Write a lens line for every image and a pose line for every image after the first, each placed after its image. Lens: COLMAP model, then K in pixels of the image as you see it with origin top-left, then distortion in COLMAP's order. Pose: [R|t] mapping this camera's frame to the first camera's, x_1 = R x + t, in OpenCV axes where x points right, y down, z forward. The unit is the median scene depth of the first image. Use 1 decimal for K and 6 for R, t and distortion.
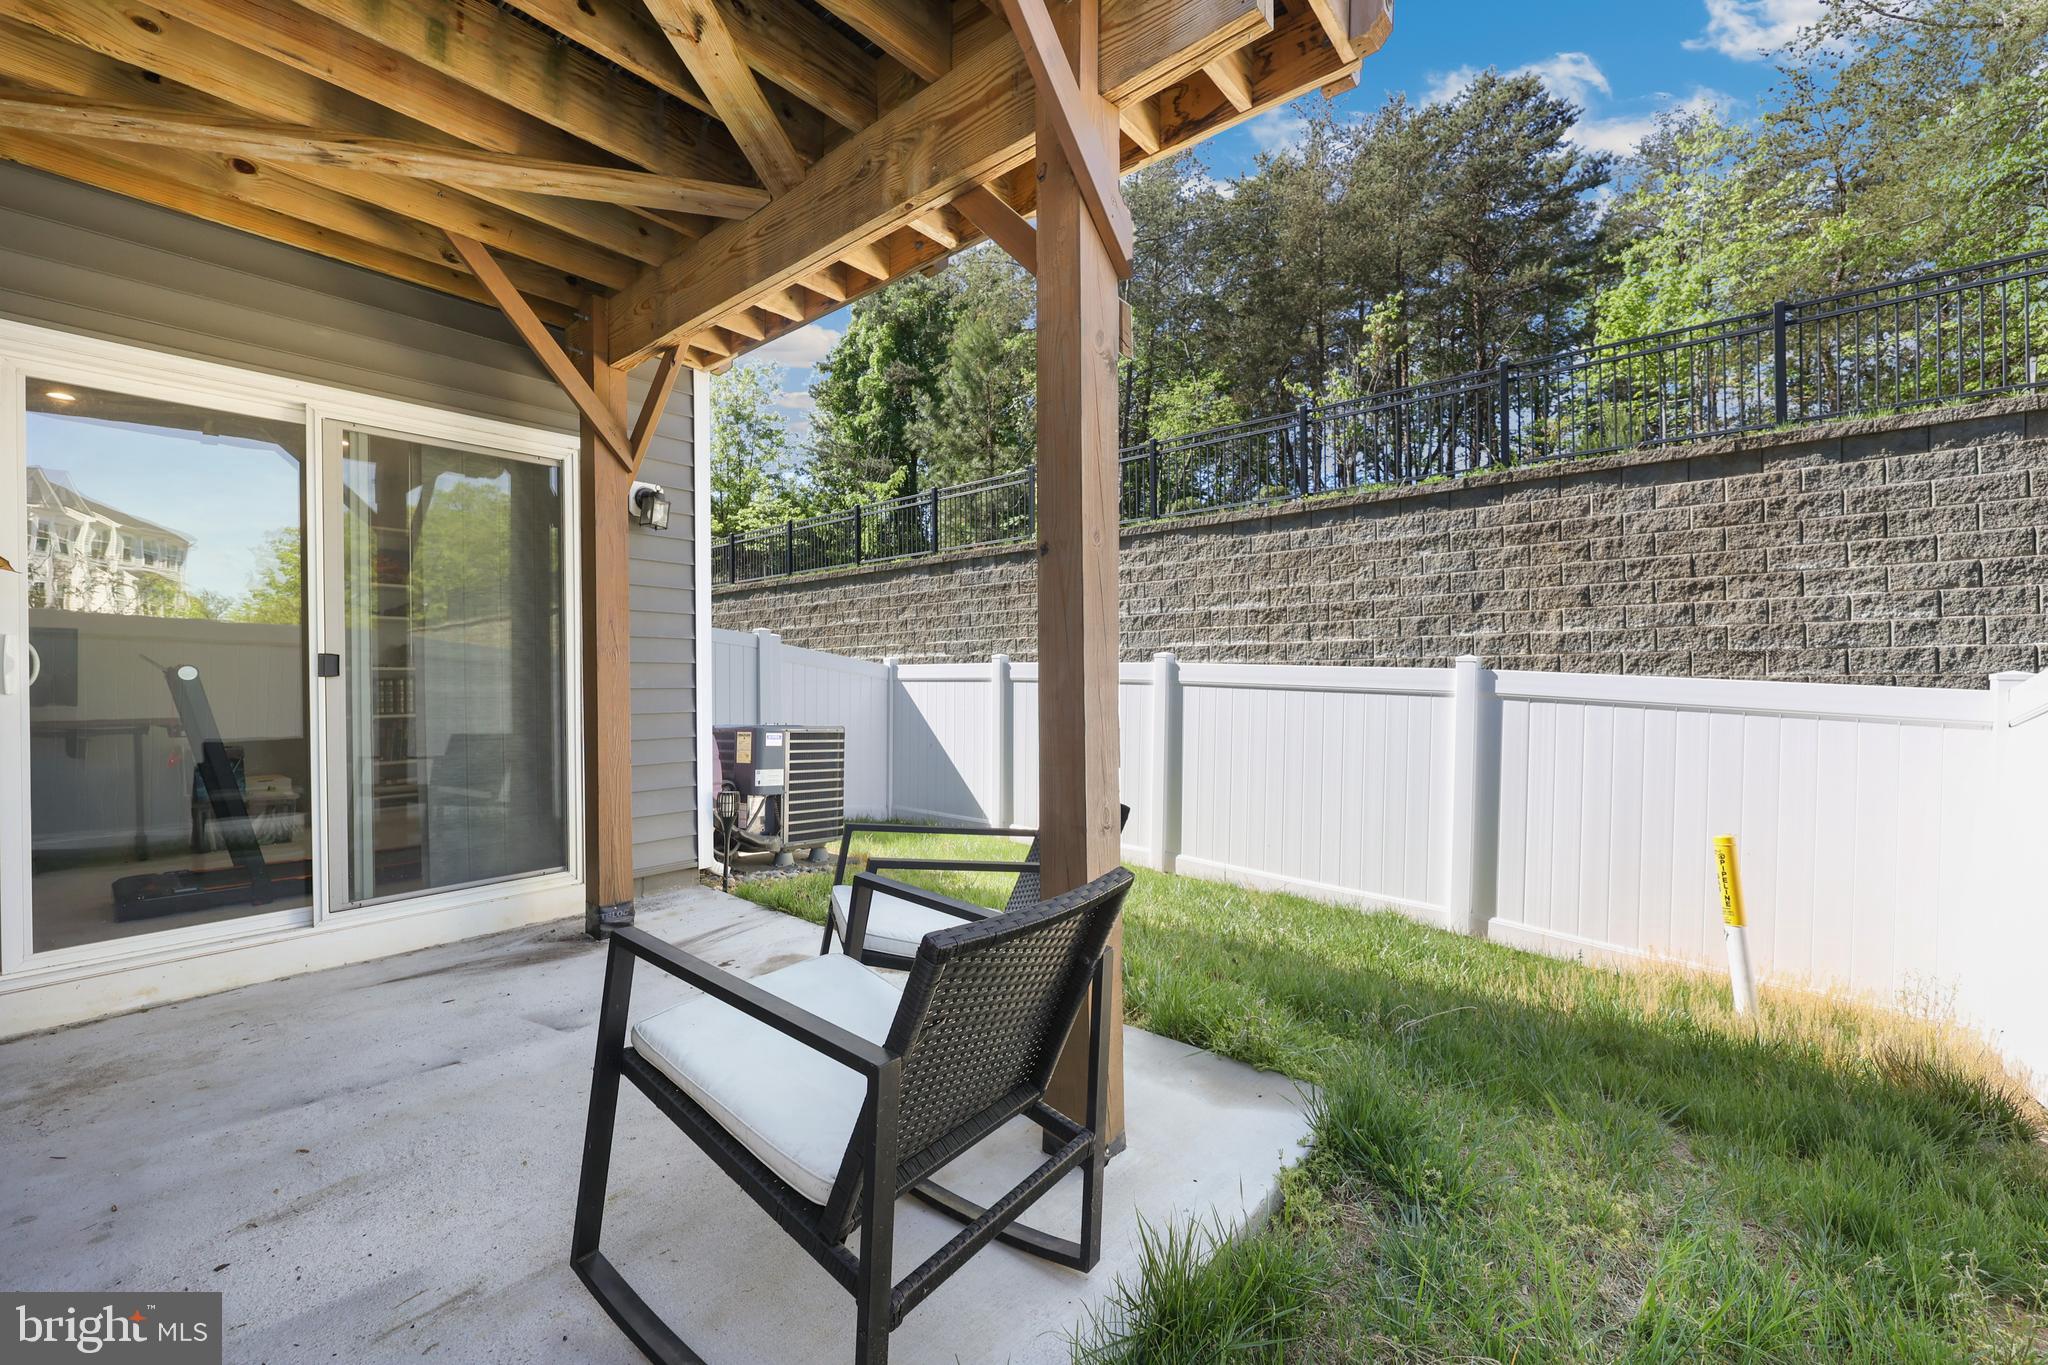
lens RADIAL K [[834.2, 0, 1025.4], [0, 834.2, 696.2], [0, 0, 1]] dist [0.002252, 0.000620]
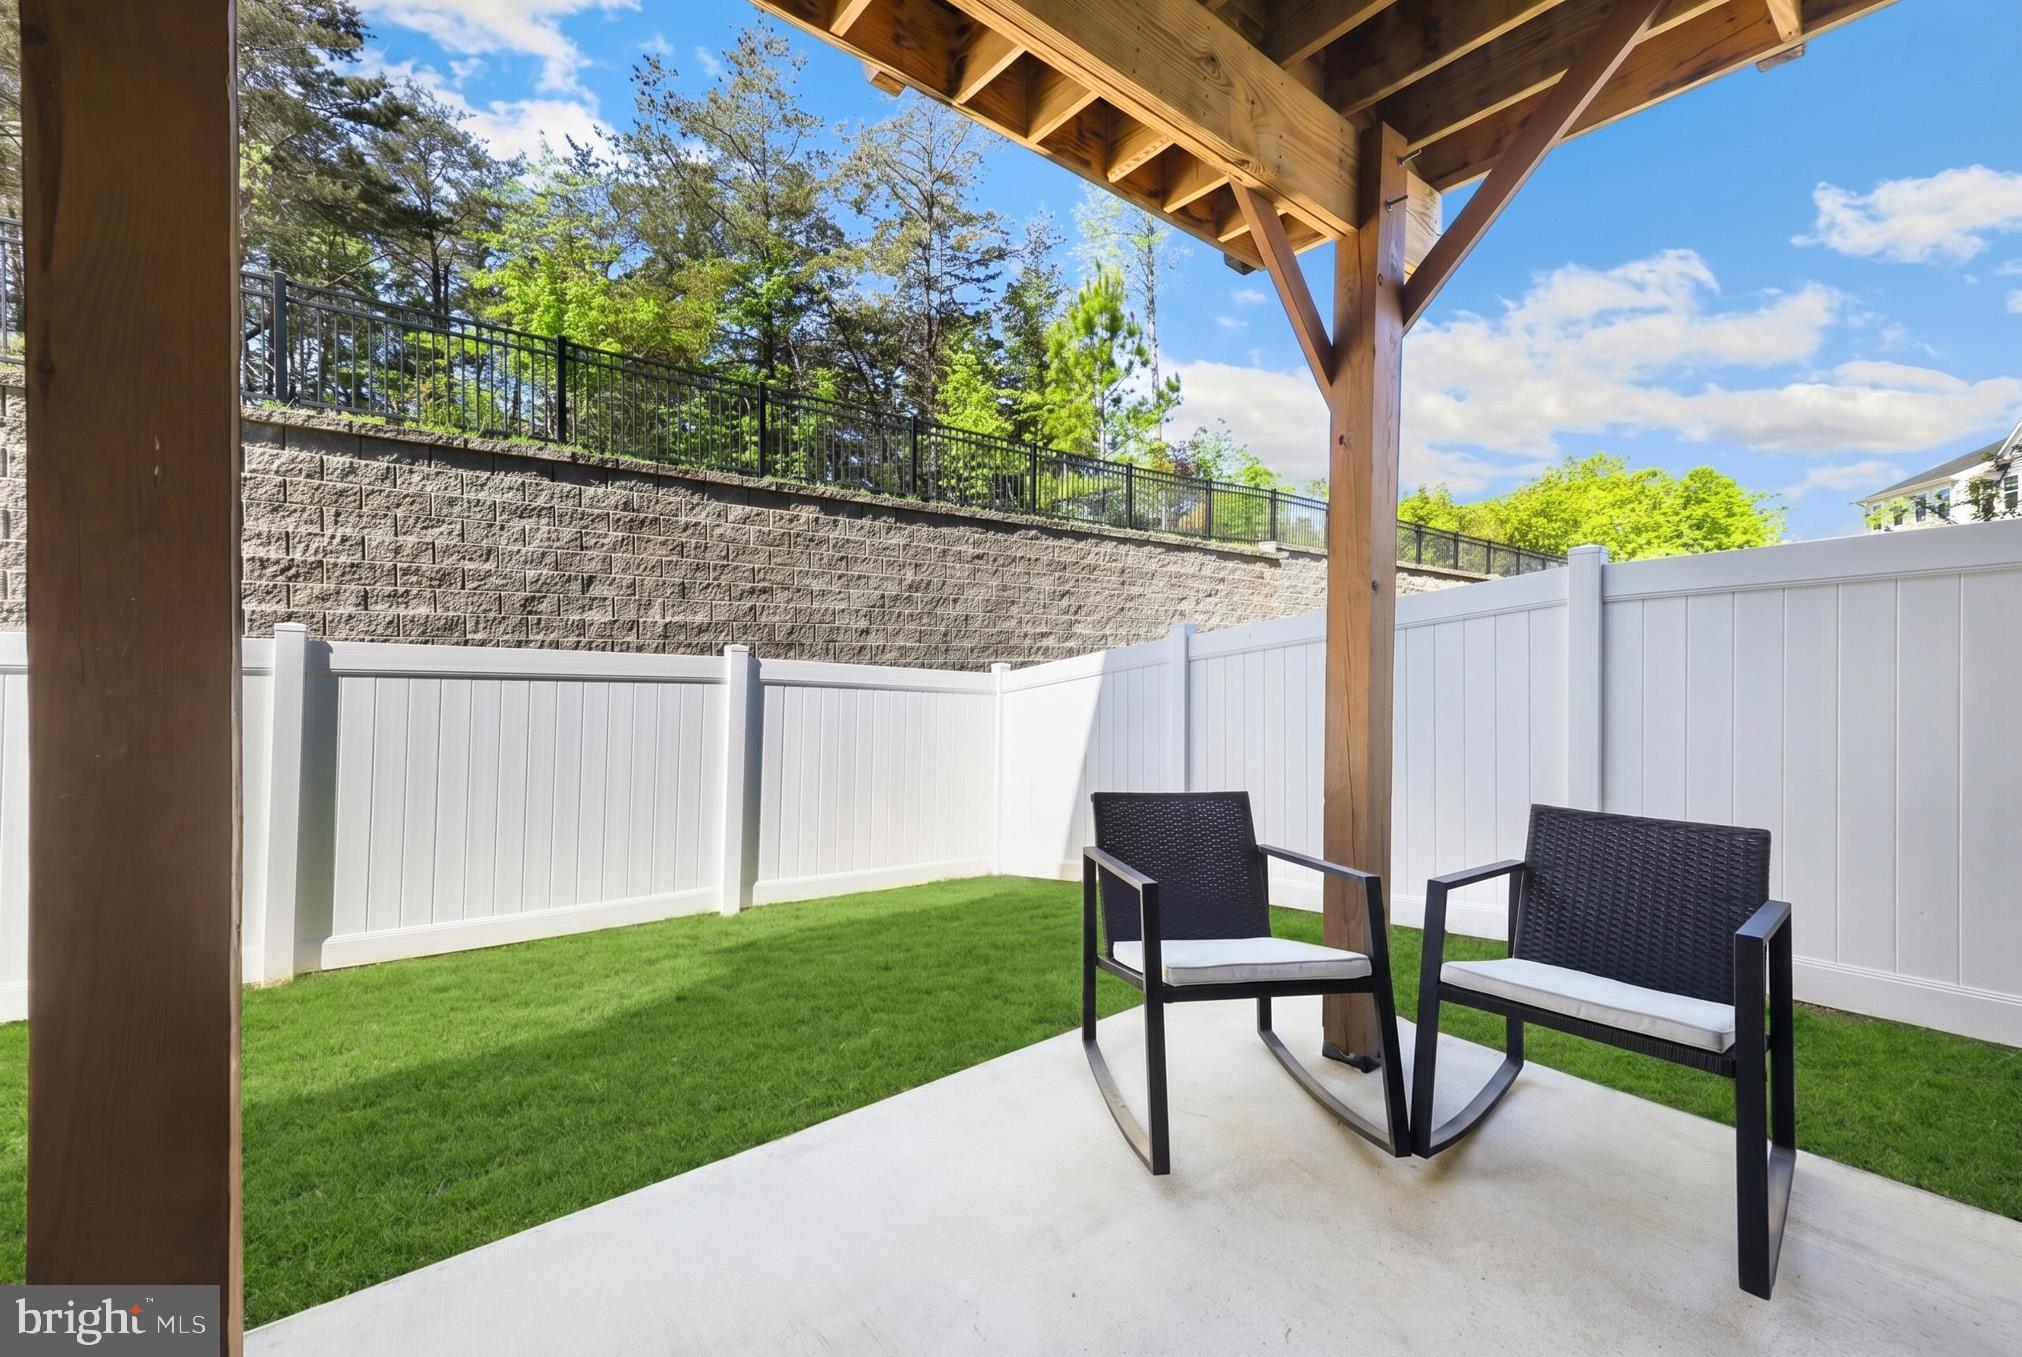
lens RADIAL K [[832.2, 0, 1011.0], [0, 832.2, 678.5], [0, 0, 1]] dist [0.027732, 0.000096]
pose [[0.203061, -0.019602, 0.978970, -0.334333], [0.012752, 0.999768, 0.017373, -0.013973], [-0.979083, 0.008956, 0.203264, 0.339104]]
